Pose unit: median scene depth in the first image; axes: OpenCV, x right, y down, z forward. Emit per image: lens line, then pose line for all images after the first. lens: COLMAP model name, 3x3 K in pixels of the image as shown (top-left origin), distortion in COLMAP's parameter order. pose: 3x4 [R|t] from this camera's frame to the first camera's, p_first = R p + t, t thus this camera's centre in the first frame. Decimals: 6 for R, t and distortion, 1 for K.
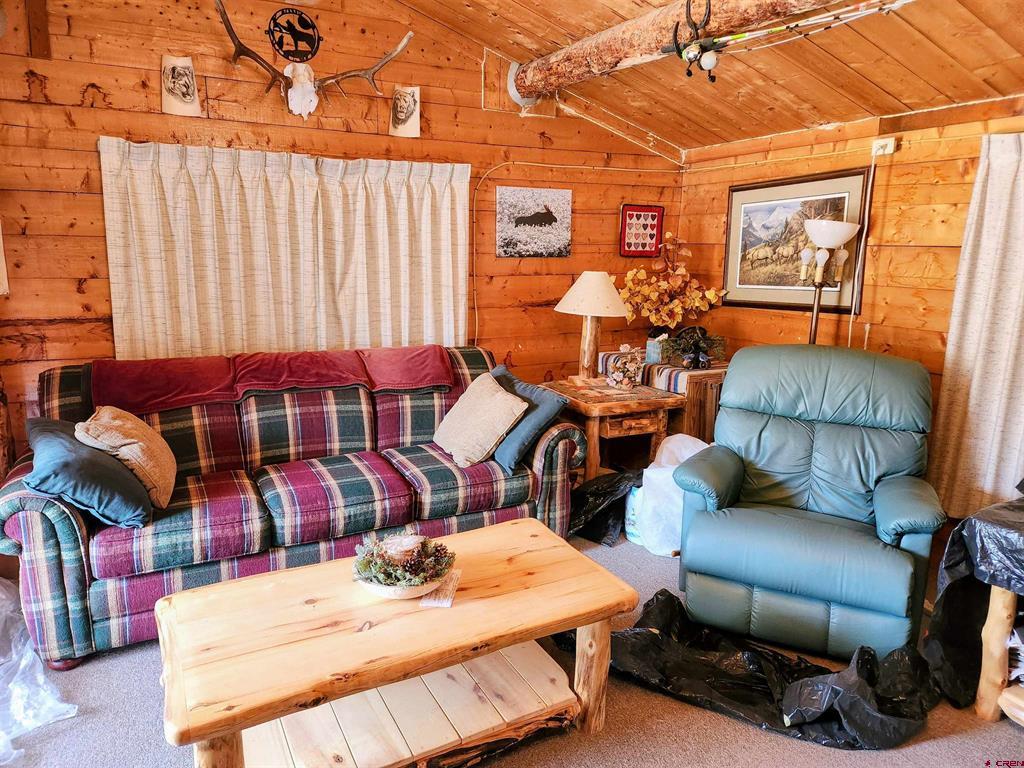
lens RADIAL K [[685.1, 0, 535.6], [0, 685.1, 384.1], [0, 0, 1]] dist [0.075841, -0.061873]
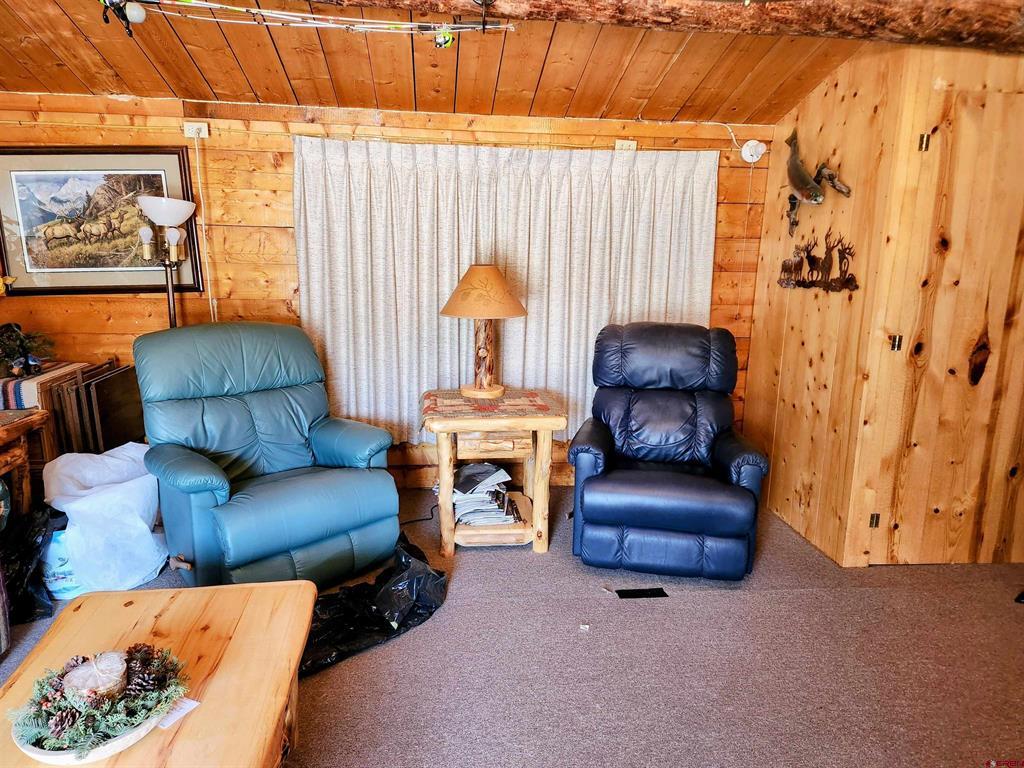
lens RADIAL K [[685.1, 0, 506.1], [0, 685.1, 383.9], [0, 0, 1]] dist [0.075841, -0.061873]
pose [[0.357712, -0.205219, 0.911003, -0.362902], [0.178333, 0.972612, 0.149074, -0.040587], [-0.916646, 0.109137, 0.384513, 0.205669]]
